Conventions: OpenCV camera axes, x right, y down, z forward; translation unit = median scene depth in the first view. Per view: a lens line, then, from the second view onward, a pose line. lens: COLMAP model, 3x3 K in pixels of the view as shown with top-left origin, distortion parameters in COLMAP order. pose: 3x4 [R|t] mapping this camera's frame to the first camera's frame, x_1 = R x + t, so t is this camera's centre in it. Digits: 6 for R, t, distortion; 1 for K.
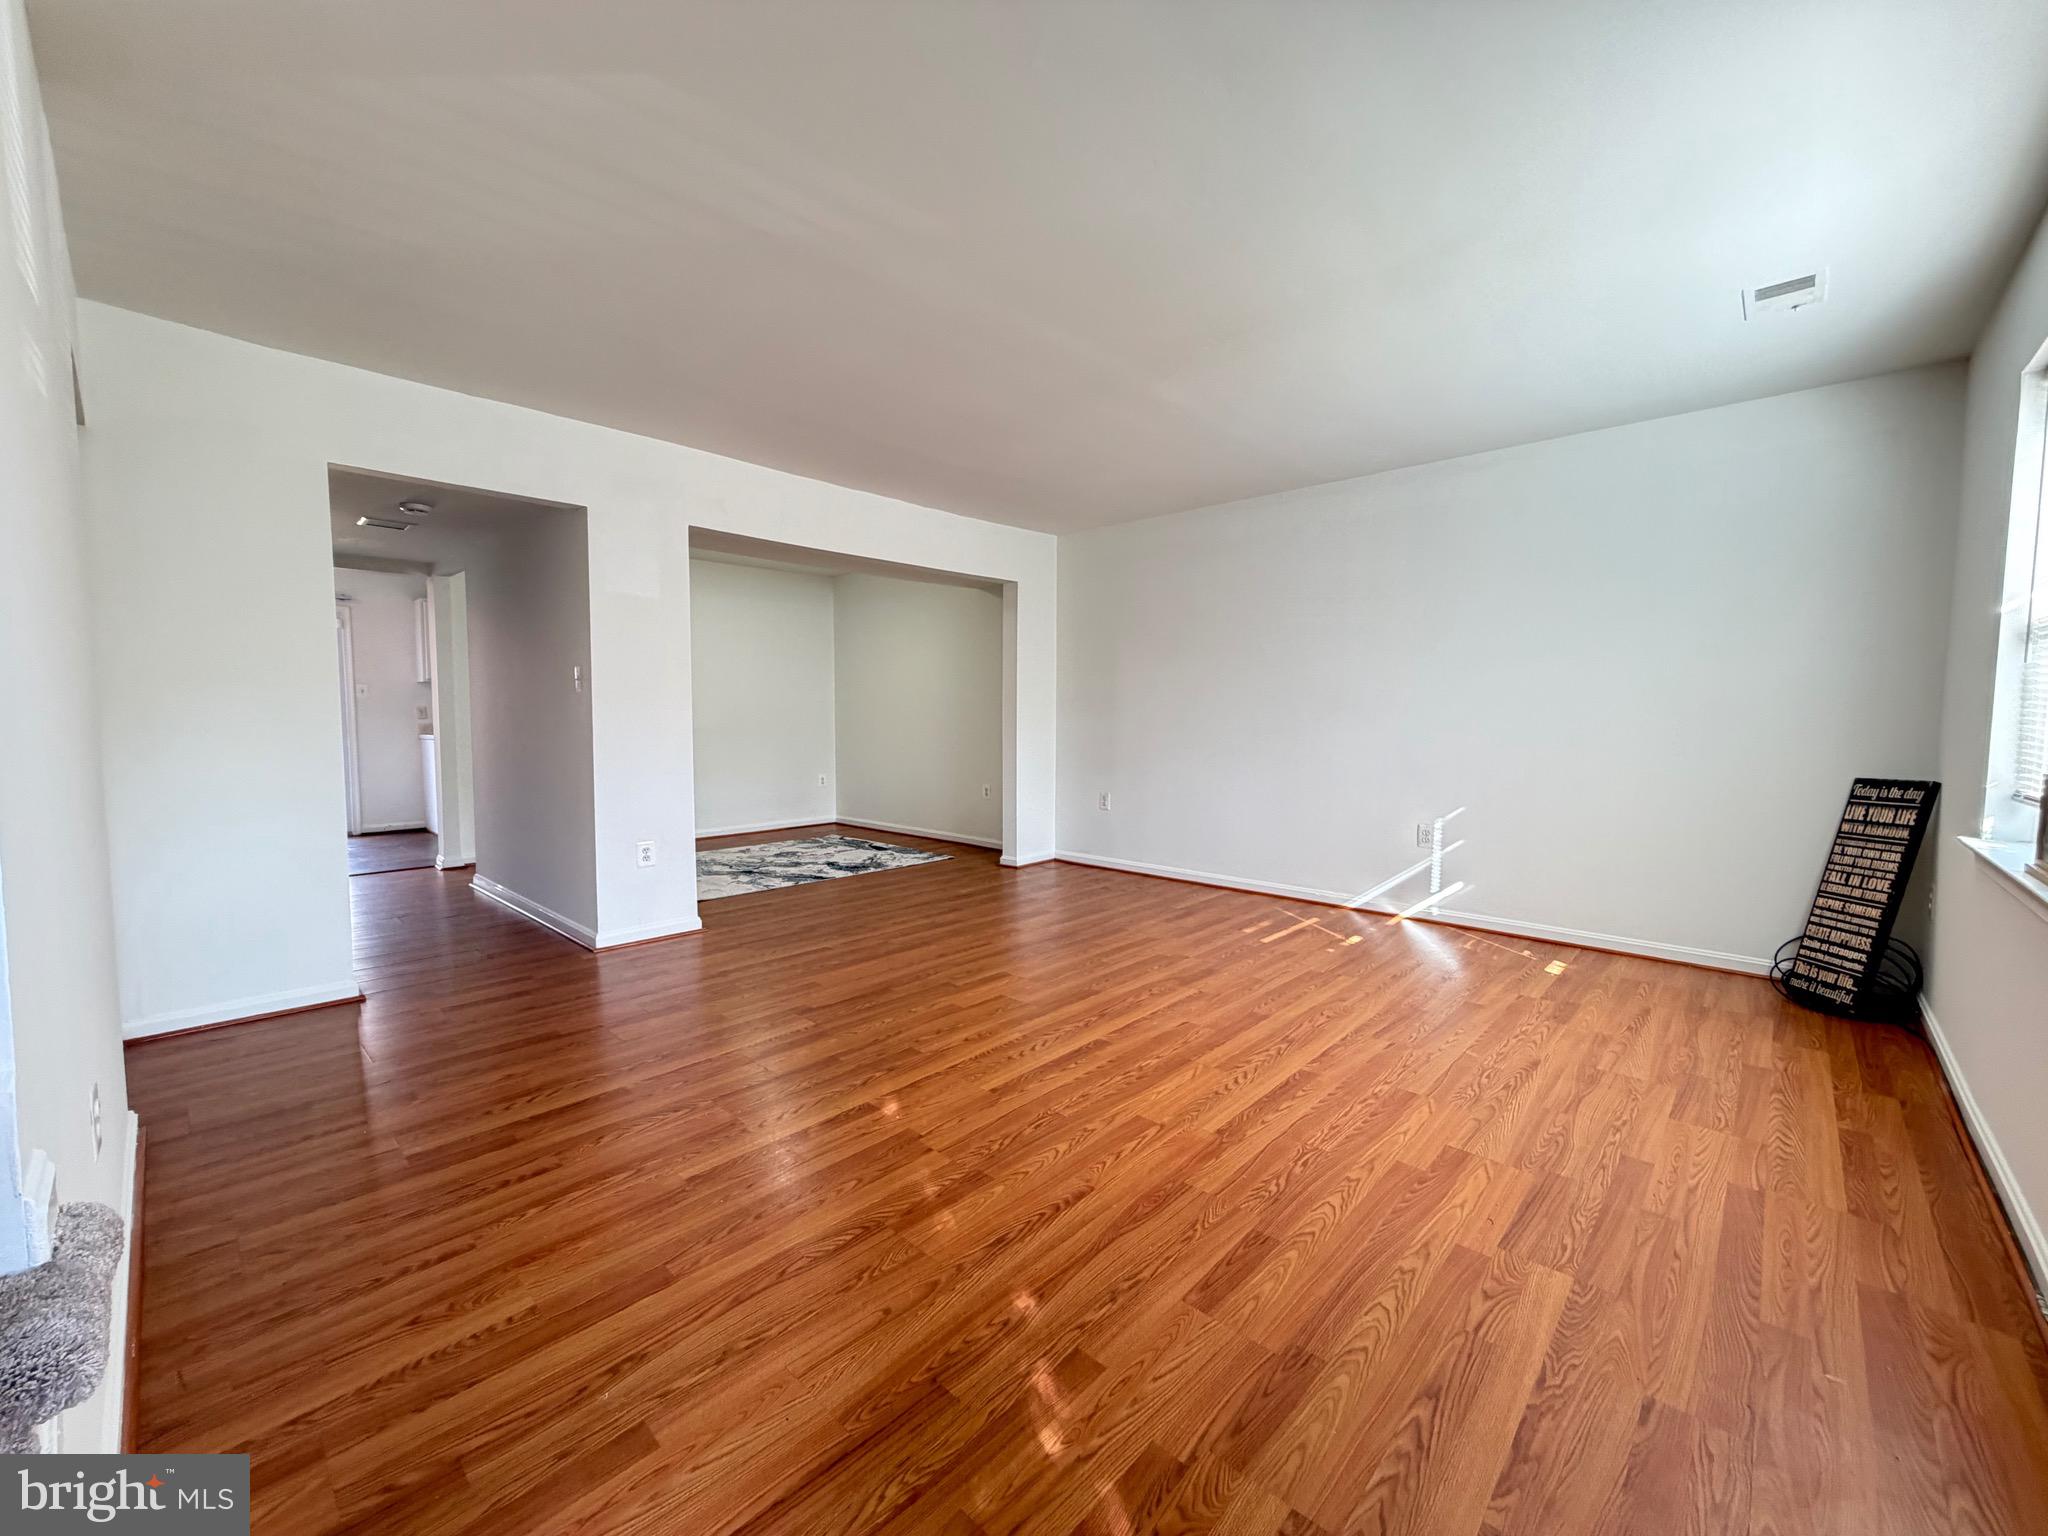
lens RADIAL K [[823.5, 0, 1023.4], [0, 823.5, 769.2], [0, 0, 1]] dist [0.000846, 0.000444]
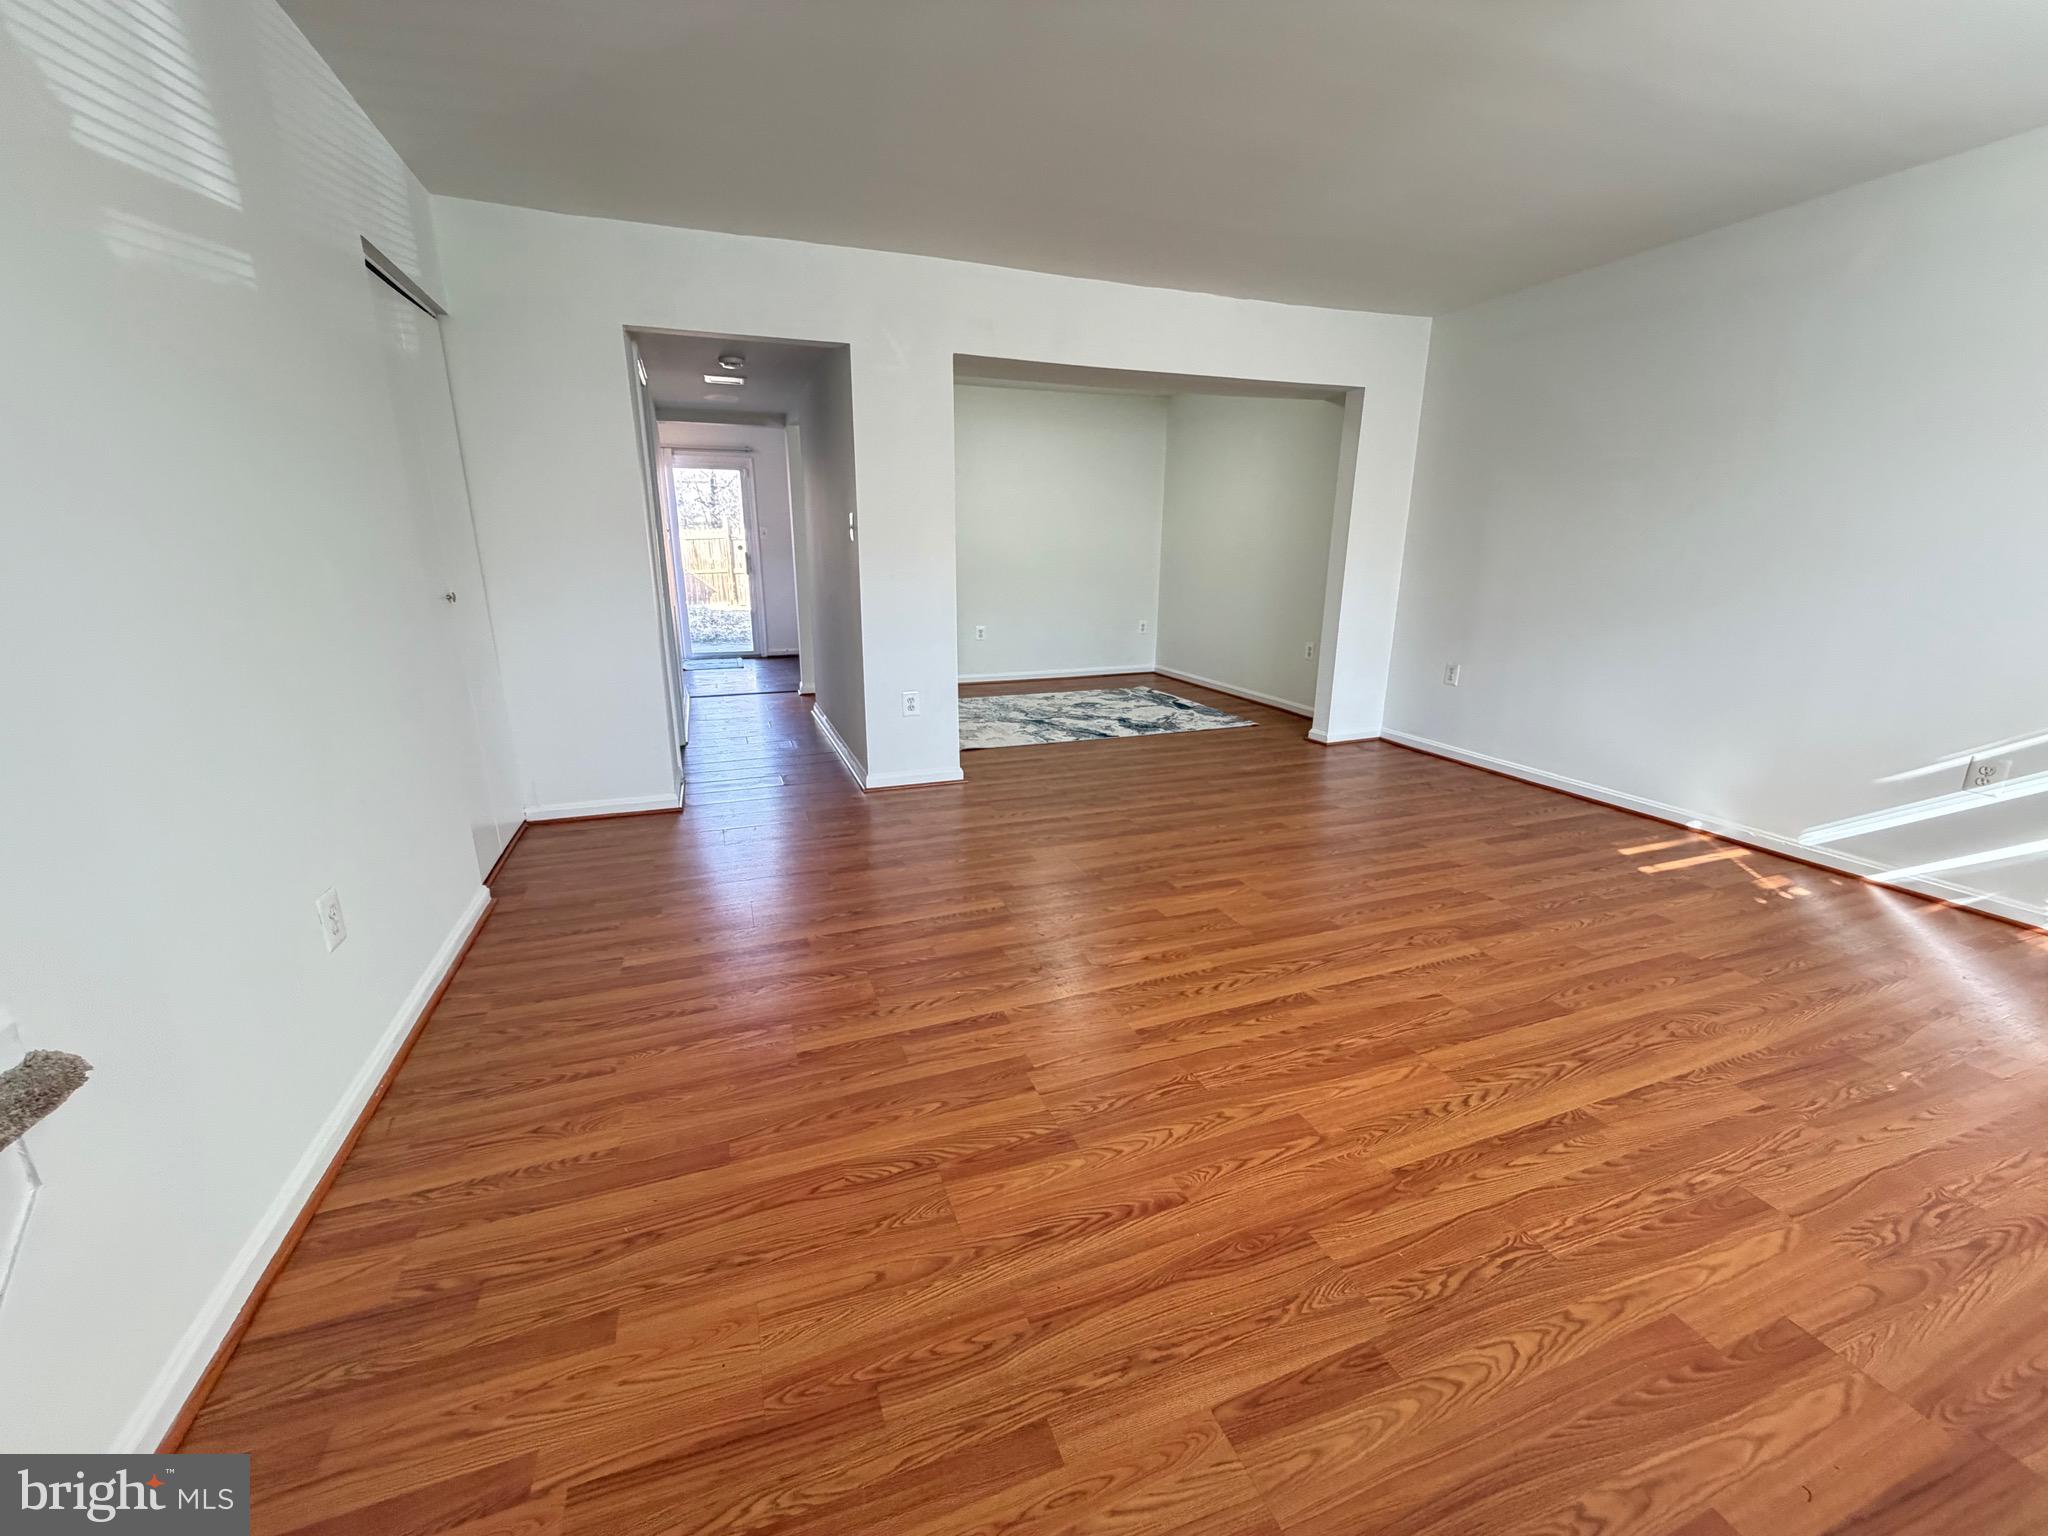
lens RADIAL K [[823.5, 0, 1016.9], [0, 823.5, 771.7], [0, 0, 1]] dist [0.000846, 0.000444]
pose [[0.894468, 0.119233, -0.430941, 0.173996], [-0.030829, 0.977942, 0.206590, -0.046726], [0.446068, -0.171502, 0.878414, 0.215300]]
